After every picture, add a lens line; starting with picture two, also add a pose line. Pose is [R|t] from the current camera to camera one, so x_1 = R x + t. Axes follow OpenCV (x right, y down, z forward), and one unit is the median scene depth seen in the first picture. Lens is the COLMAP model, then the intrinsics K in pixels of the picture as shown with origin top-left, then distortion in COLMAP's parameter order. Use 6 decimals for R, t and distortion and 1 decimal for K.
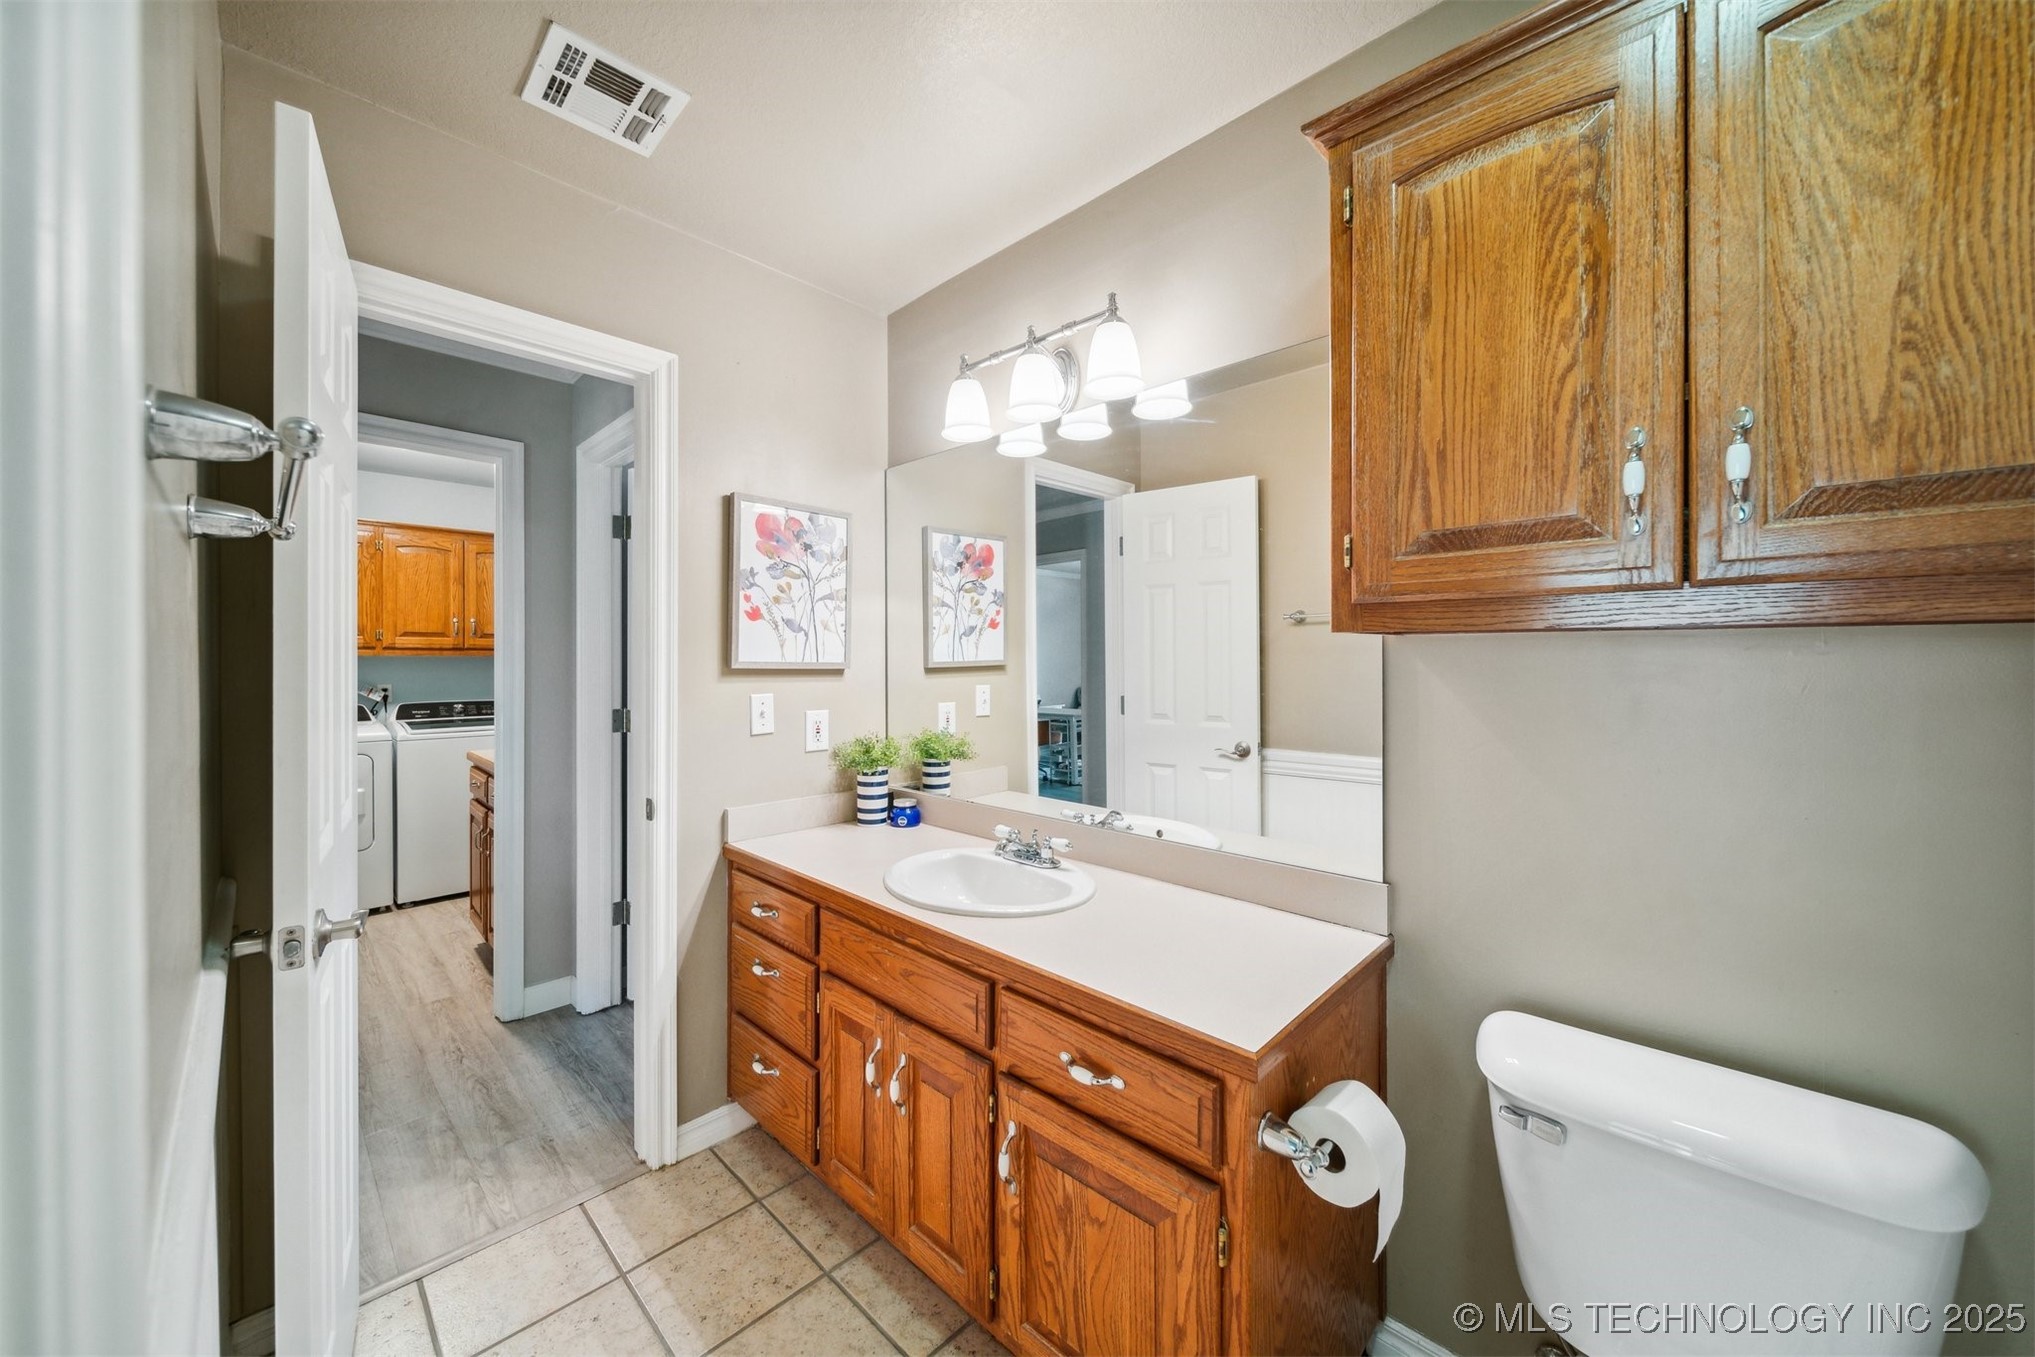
lens RADIAL K [[731.2, 0, 1015.2], [0, 731.2, 664.7], [0, 0, 1]] dist [0.001663, 0.000064]
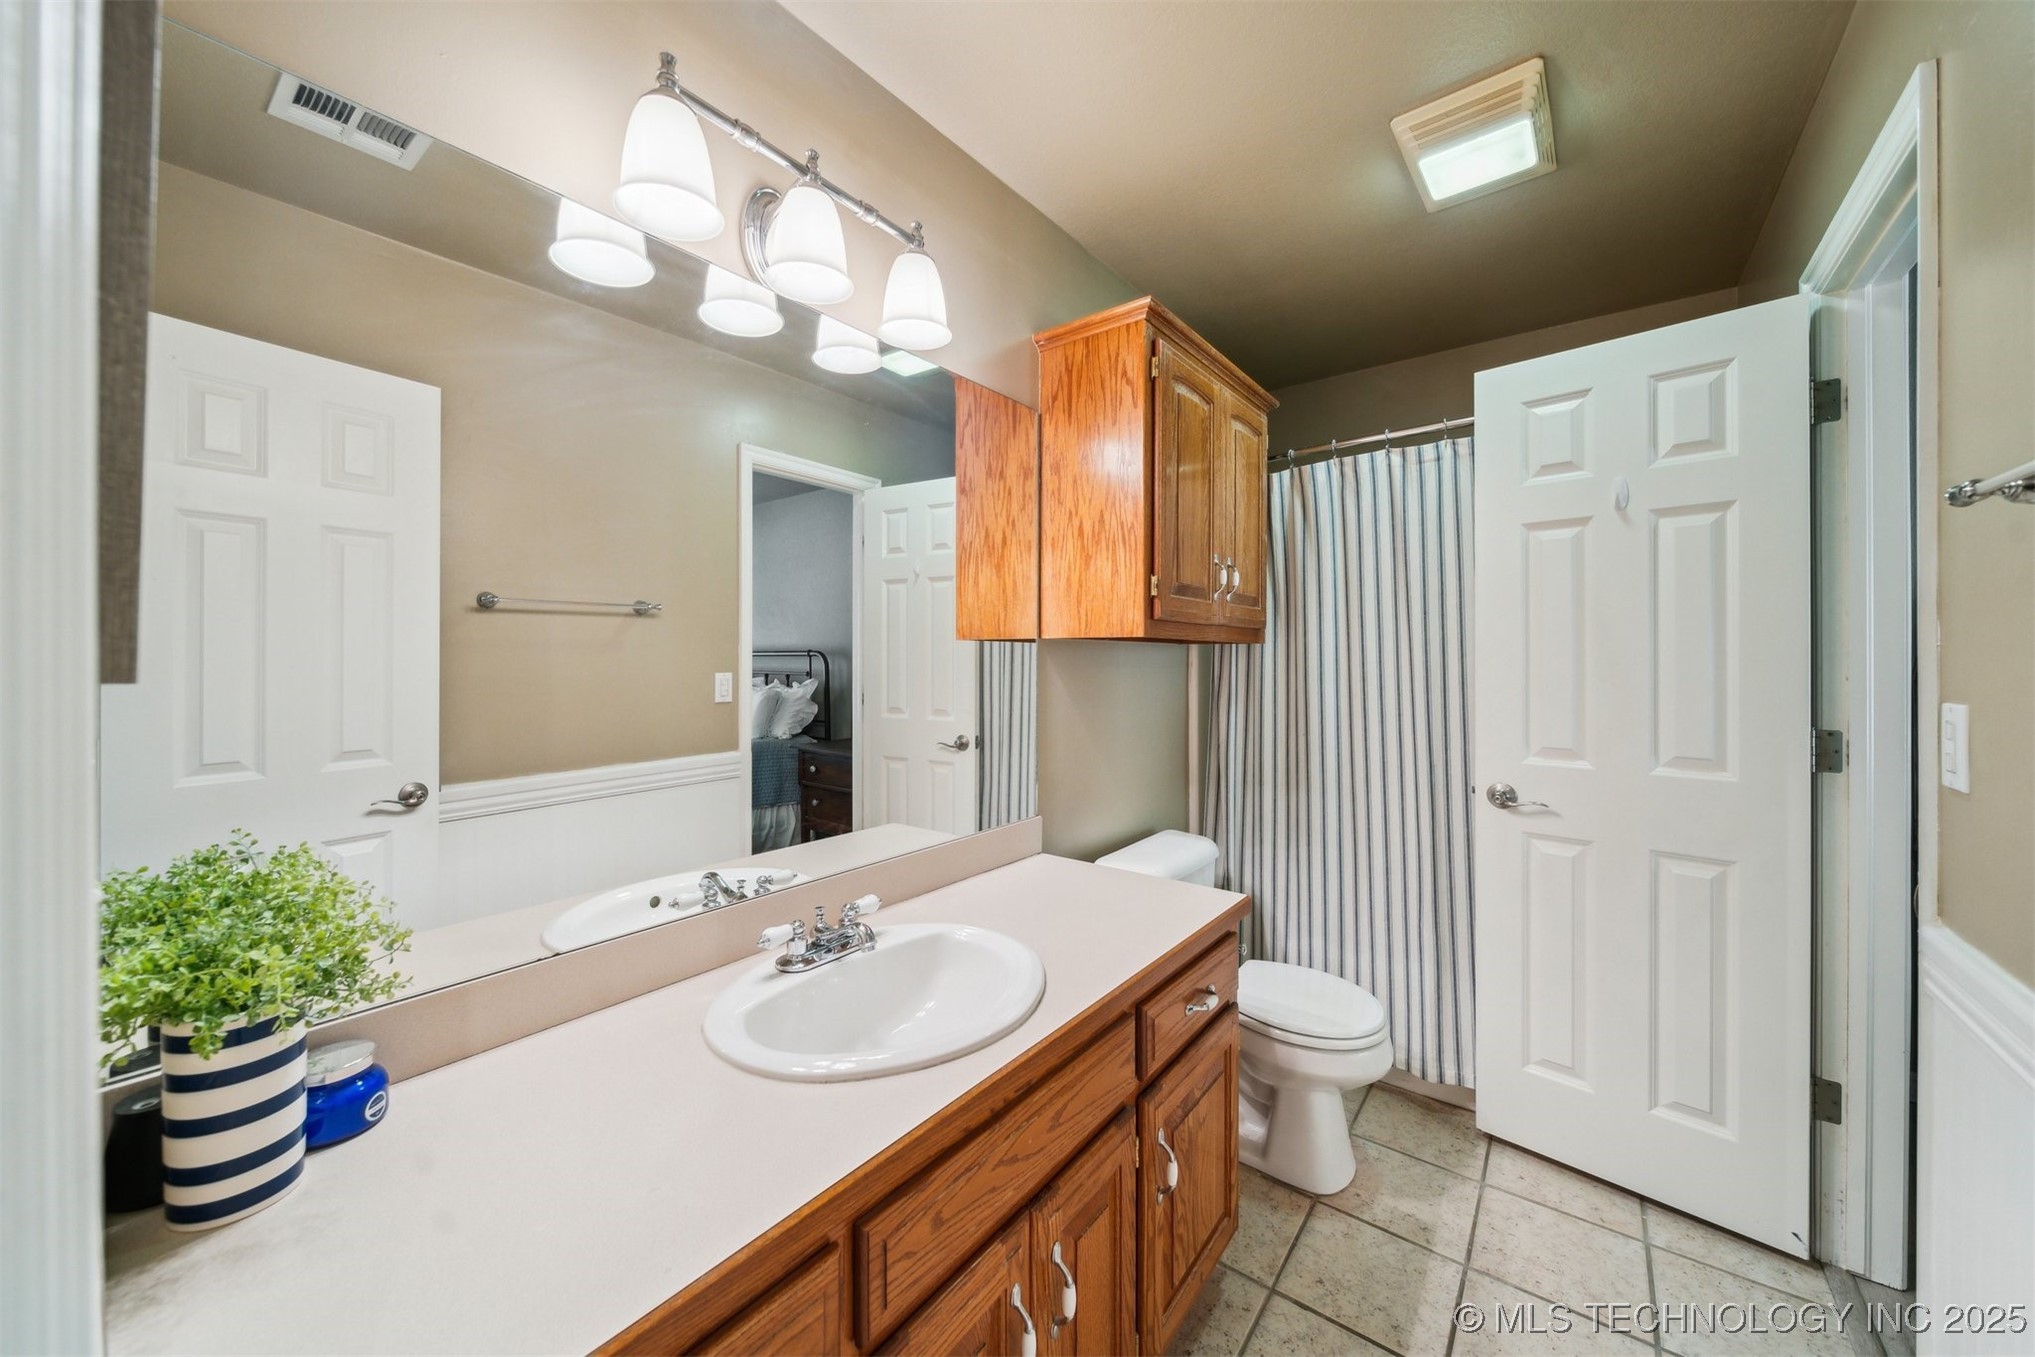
lens RADIAL K [[731.2, 0, 1004.1], [0, 731.2, 661.4], [0, 0, 1]] dist [0.001663, 0.000064]
pose [[-0.107174, 0.003296, 0.994235, -1.177503], [0.008573, 0.999960, -0.002391, 0.007954], [-0.994203, 0.008267, -0.107198, 1.621016]]
